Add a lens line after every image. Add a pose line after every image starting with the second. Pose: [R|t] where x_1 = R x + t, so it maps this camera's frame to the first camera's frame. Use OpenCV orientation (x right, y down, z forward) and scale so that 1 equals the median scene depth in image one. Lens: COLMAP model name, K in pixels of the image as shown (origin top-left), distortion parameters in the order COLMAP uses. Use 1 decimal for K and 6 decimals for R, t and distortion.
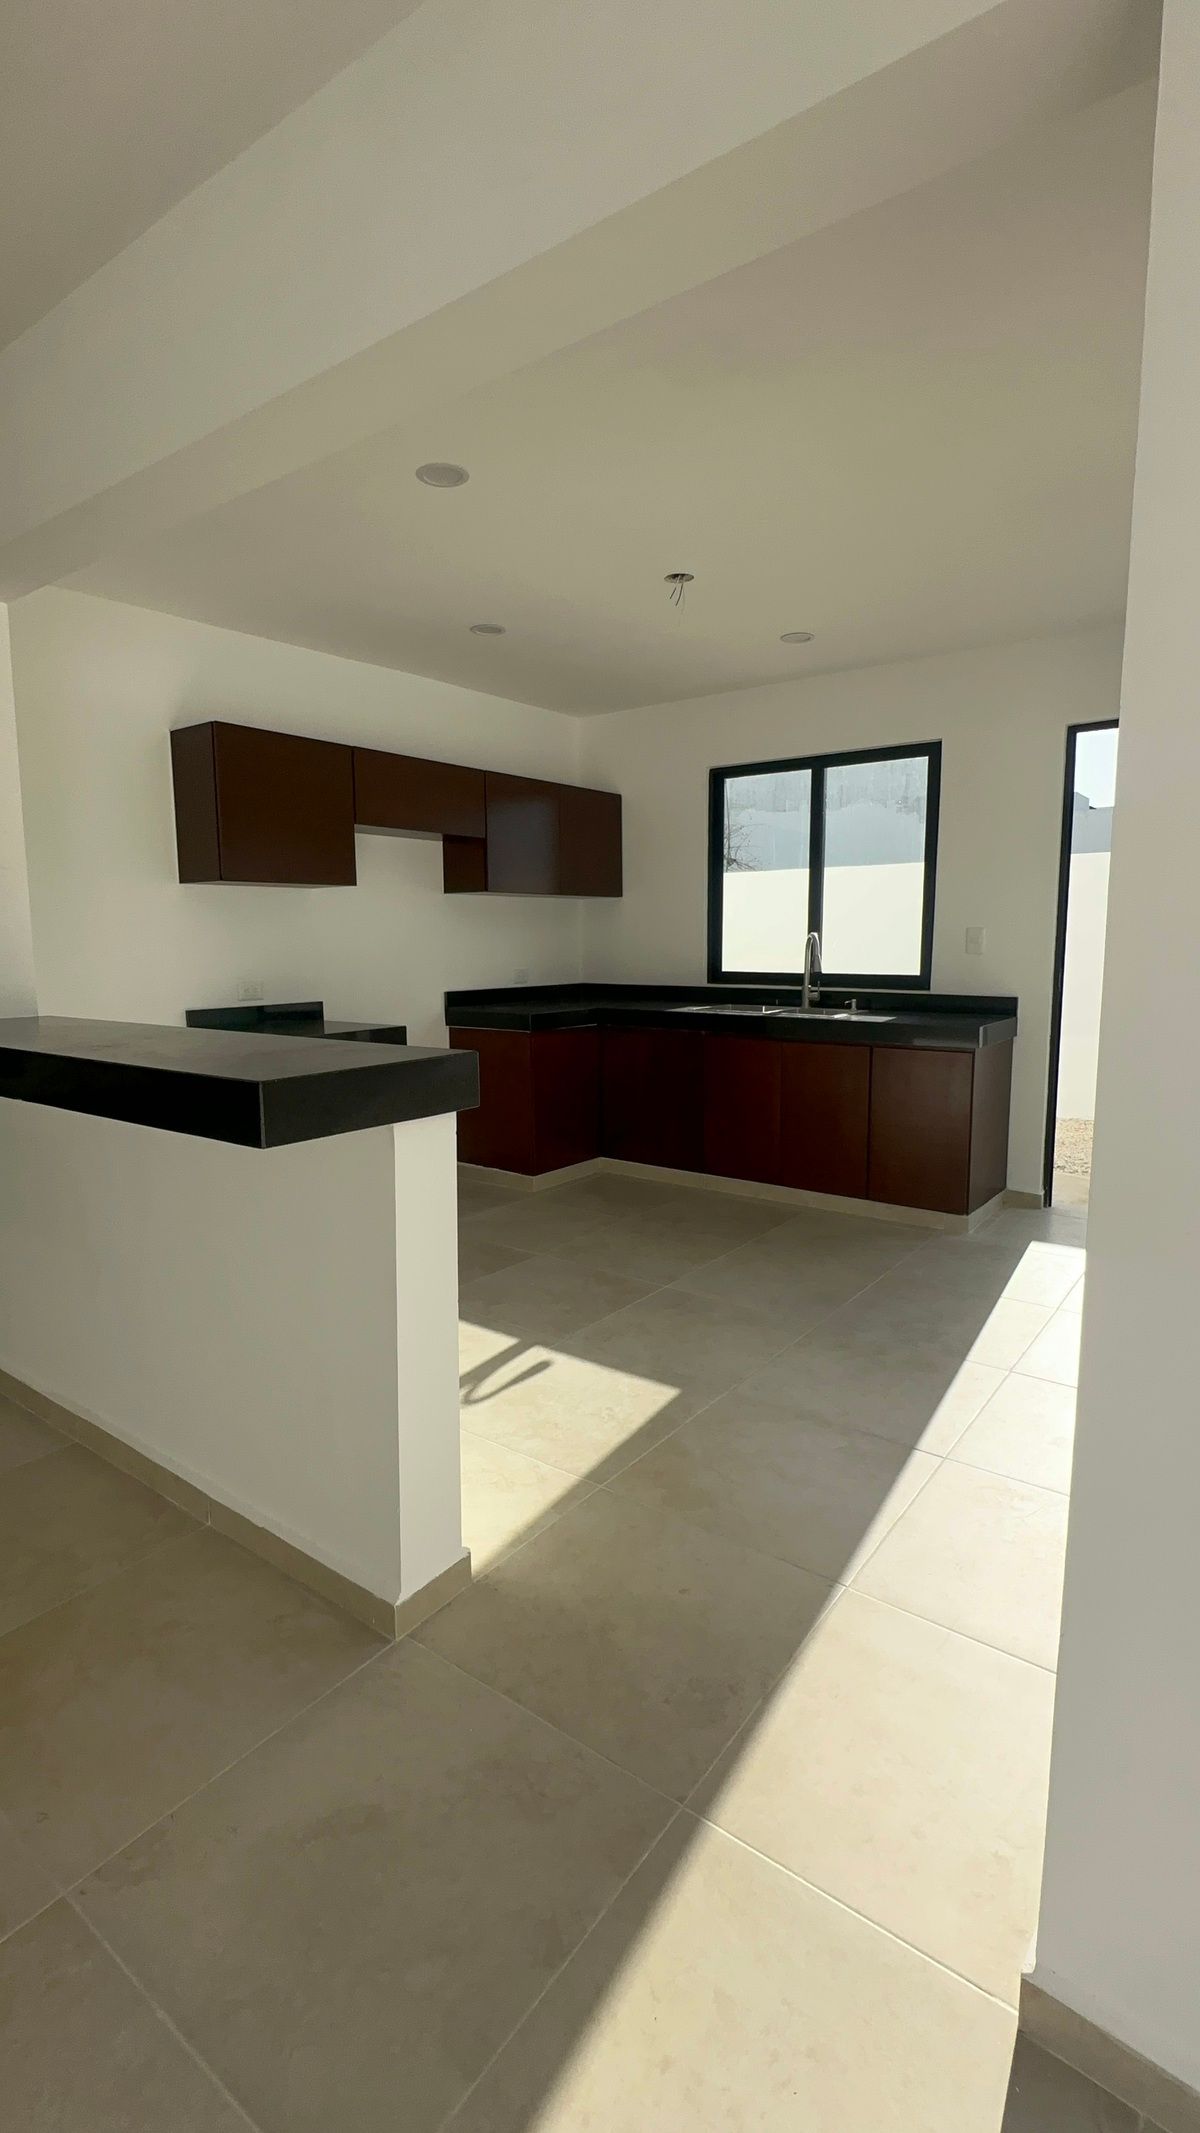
lens RADIAL K [[985.8, 0, 604.2], [0, 985.8, 1068.7], [0, 0, 1]] dist [0.000676, 0.000075]
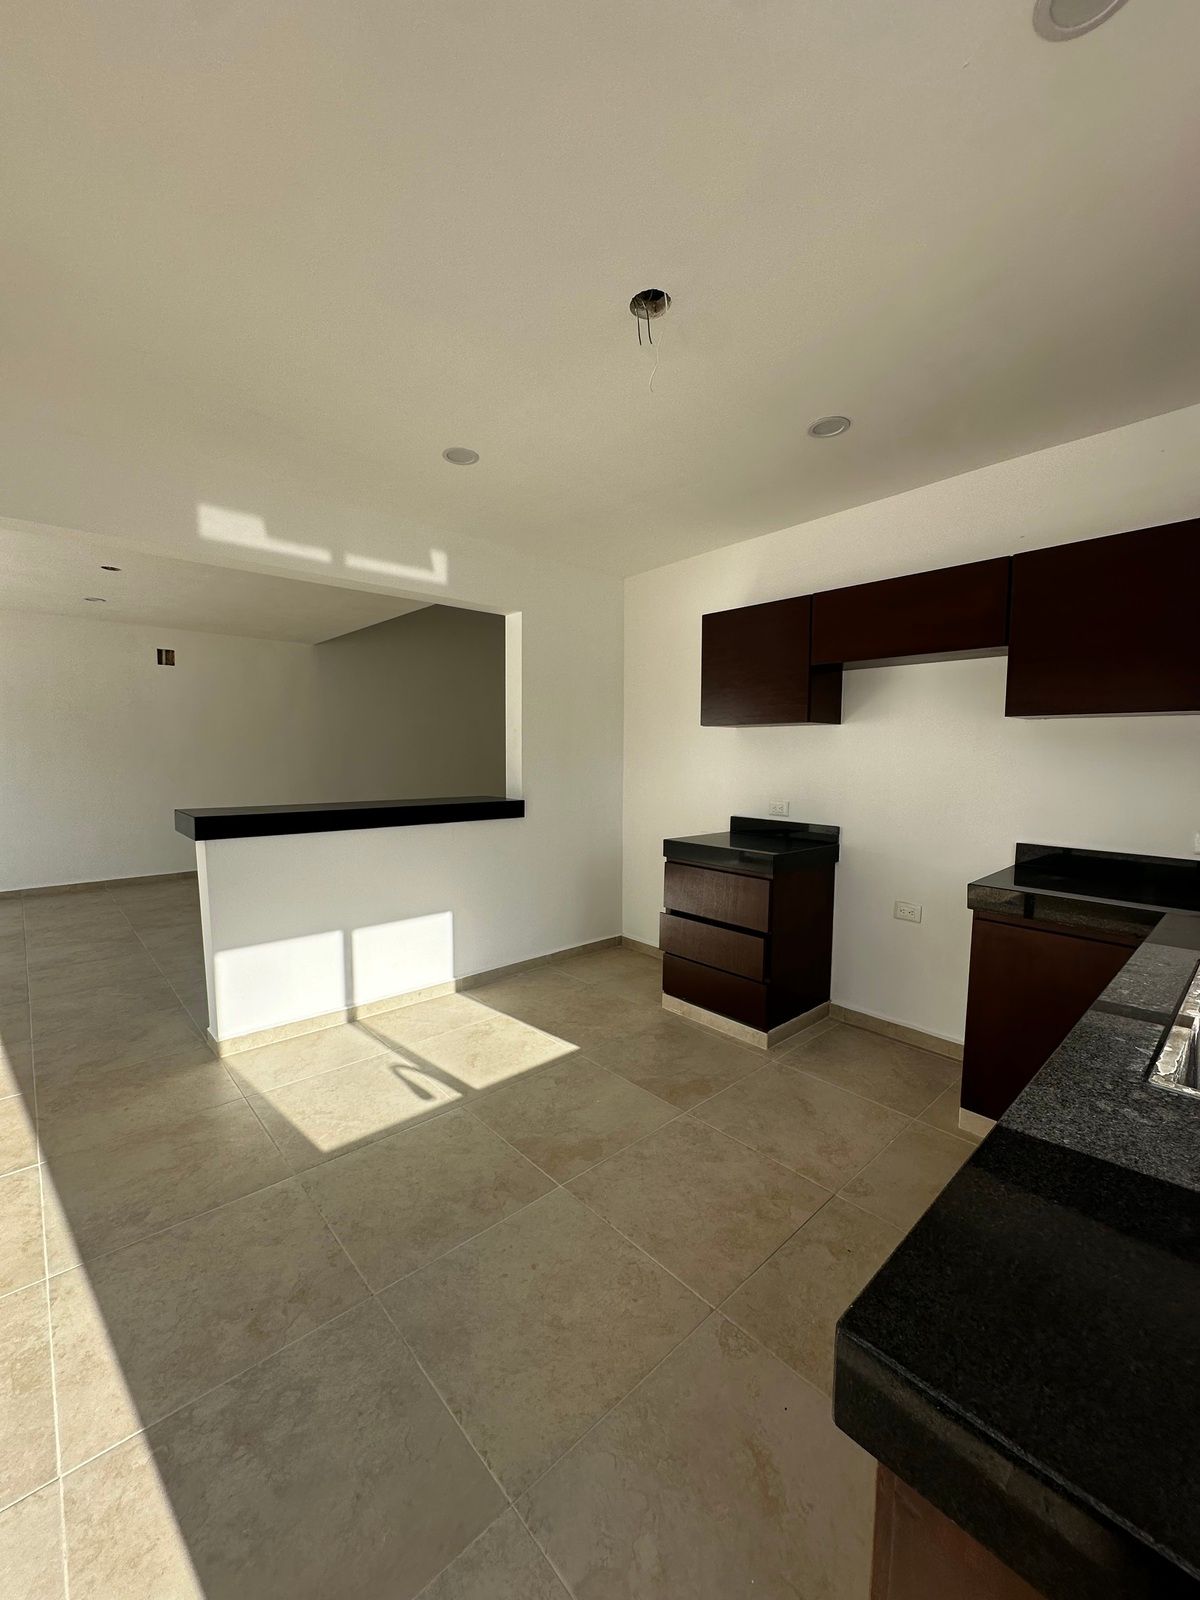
lens RADIAL K [[644.0, 0, 592.5], [0, 644.0, 796.8], [0, 0, 1]] dist [-0.000835, -0.000067]
pose [[-0.195455, 0.076803, -0.977701, 0.562633], [-0.136899, 0.985031, 0.104747, -0.169295], [0.971111, 0.154319, -0.182015, 1.051840]]
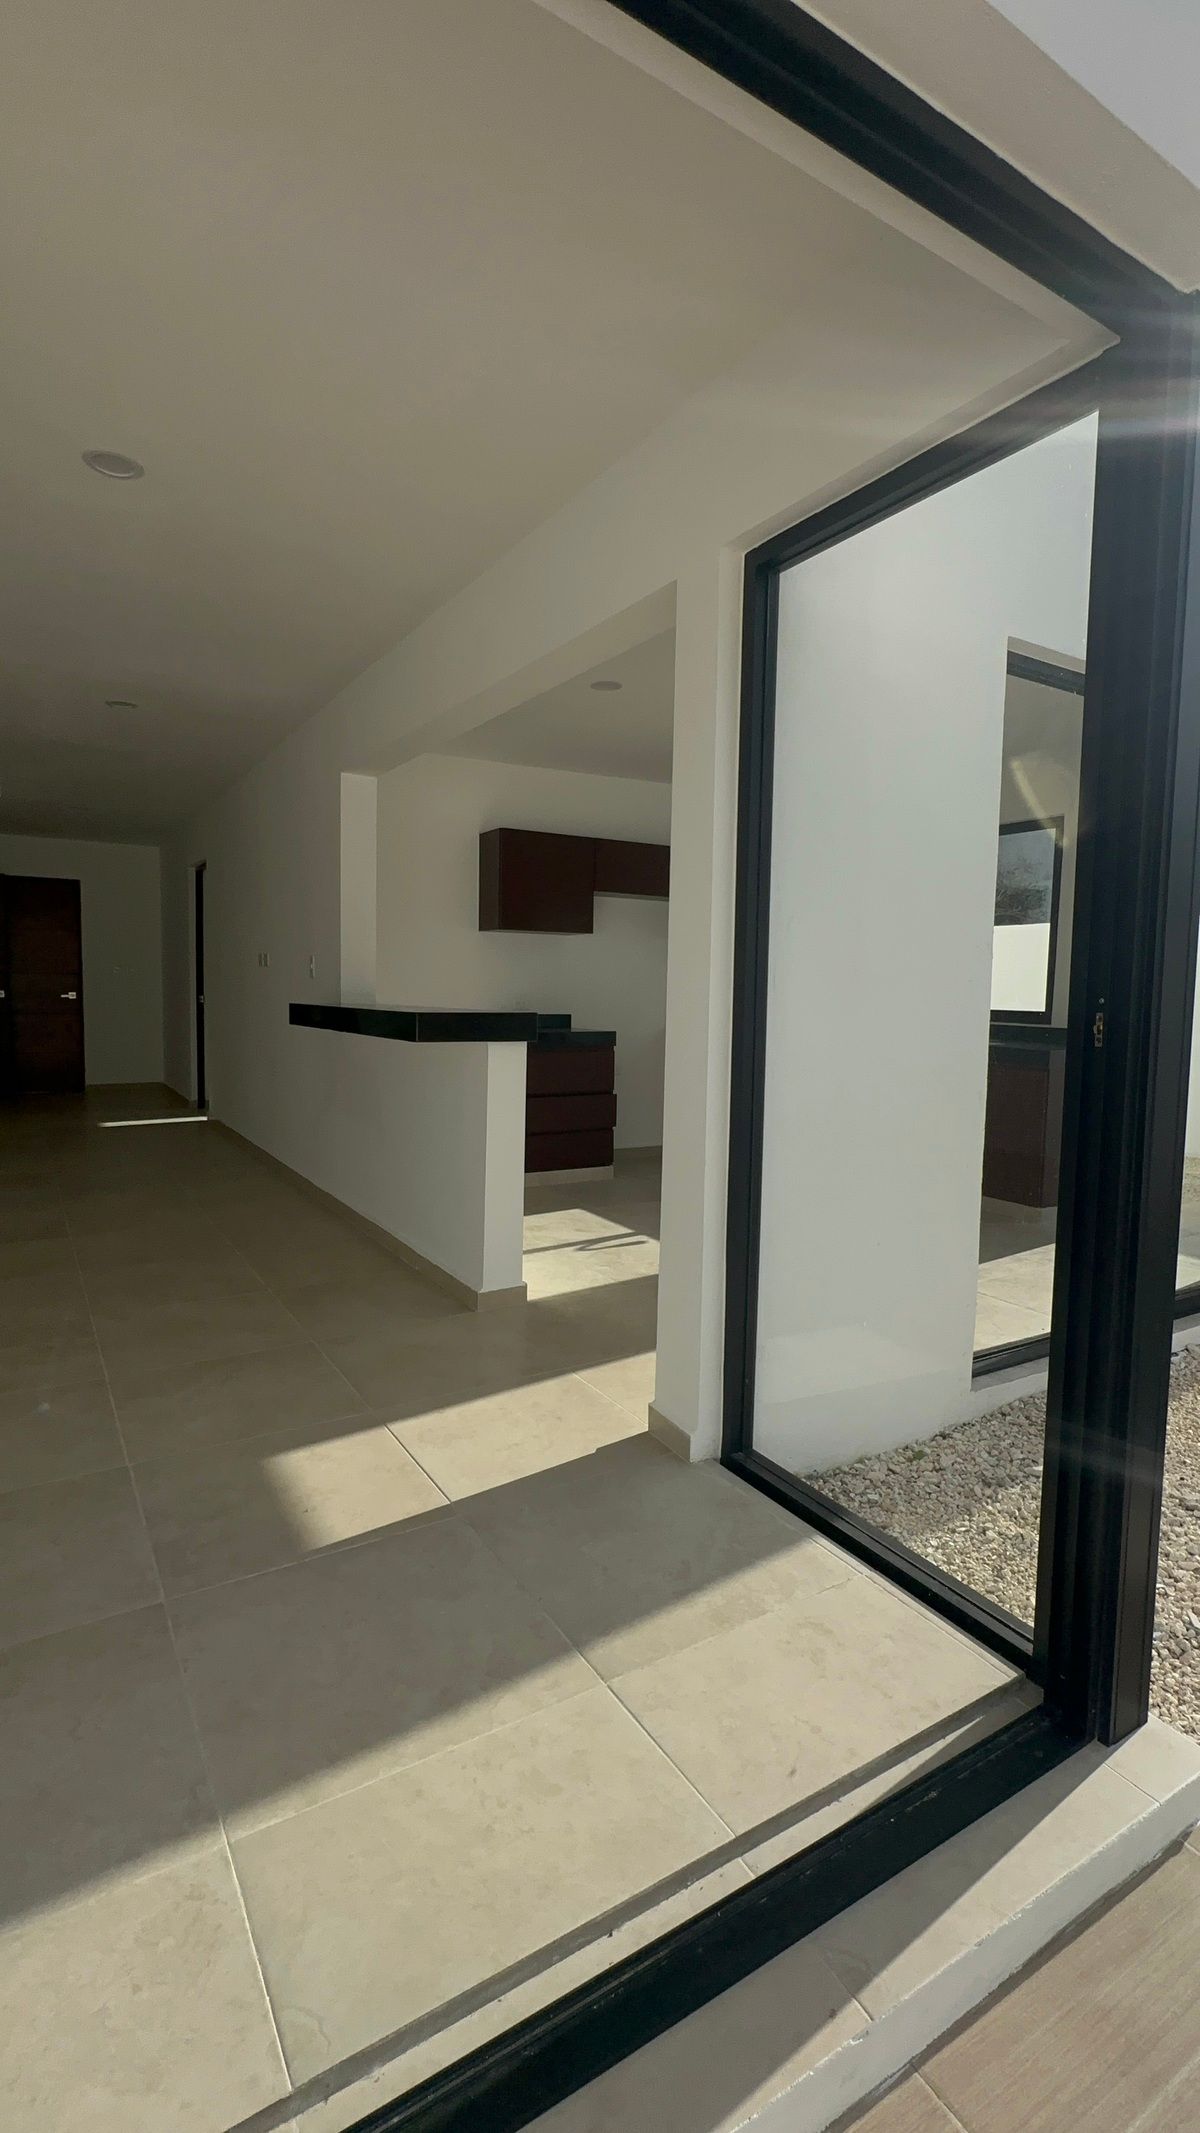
lens RADIAL K [[985.8, 0, 602.9], [0, 985.8, 1065.6], [0, 0, 1]] dist [0.000676, 0.000075]
pose [[0.928337, 0.054304, -0.367752, 0.344930], [-0.076275, 0.996050, -0.045465, 0.081882], [0.363830, 0.070257, 0.928812, -0.364877]]
